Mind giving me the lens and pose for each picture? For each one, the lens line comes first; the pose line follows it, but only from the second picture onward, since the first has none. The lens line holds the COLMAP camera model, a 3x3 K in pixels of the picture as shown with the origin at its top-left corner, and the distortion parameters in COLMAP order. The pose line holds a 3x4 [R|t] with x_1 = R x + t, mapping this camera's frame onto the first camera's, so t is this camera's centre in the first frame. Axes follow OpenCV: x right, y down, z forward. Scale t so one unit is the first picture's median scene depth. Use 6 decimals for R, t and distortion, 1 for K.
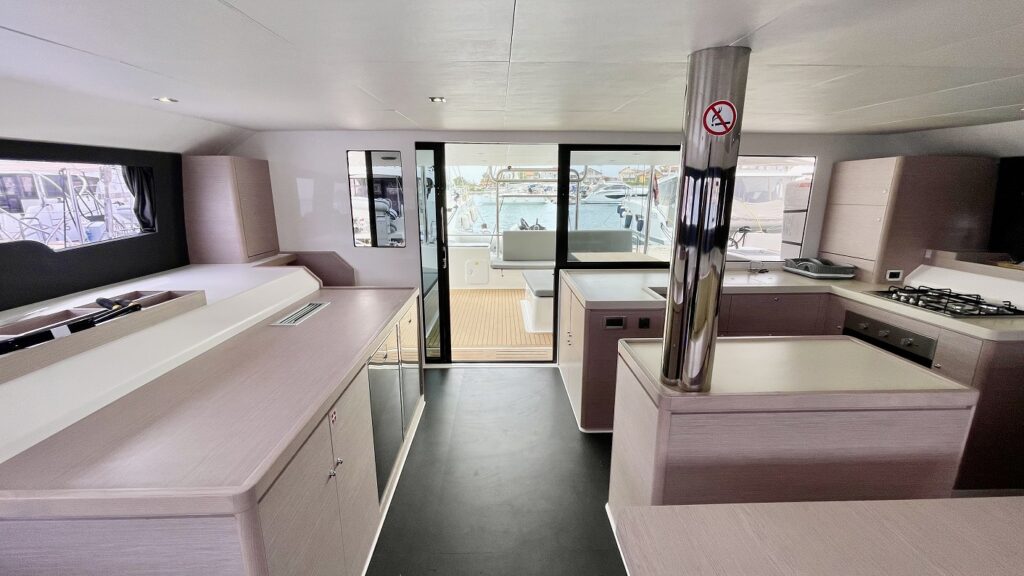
lens RADIAL K [[415.7, 0, 512.5], [0, 415.7, 282.4], [0, 0, 1]] dist [-0.002692, 0.000542]
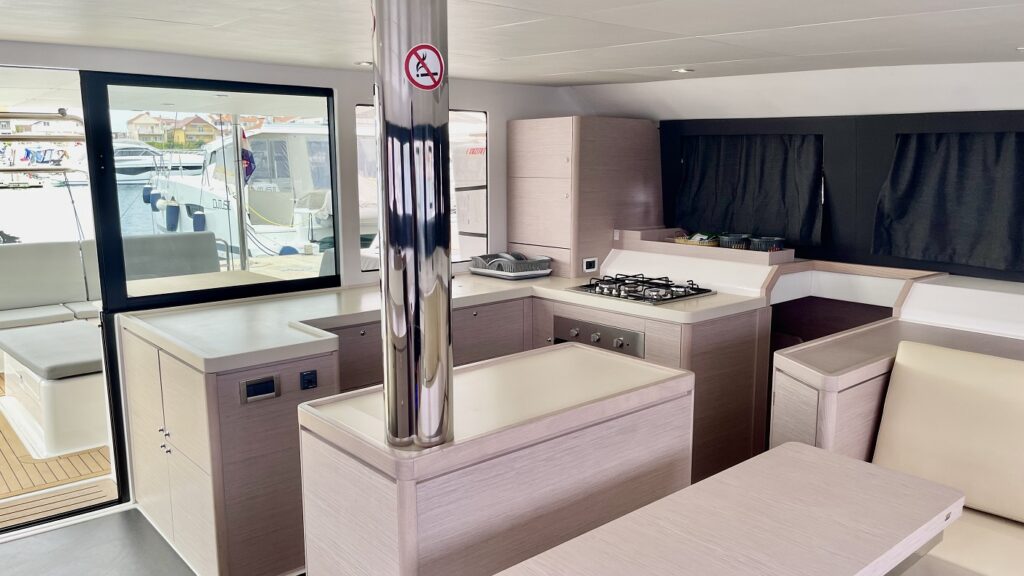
lens RADIAL K [[772.4, 0, 509.9], [0, 772.4, 289.0], [0, 0, 1]] dist [0.051807, 0.000500]
pose [[0.778064, -0.110385, 0.618411, -0.134750], [0.141779, 0.989897, -0.001688, 0.010533], [-0.611976, 0.088991, 0.785853, -0.071039]]
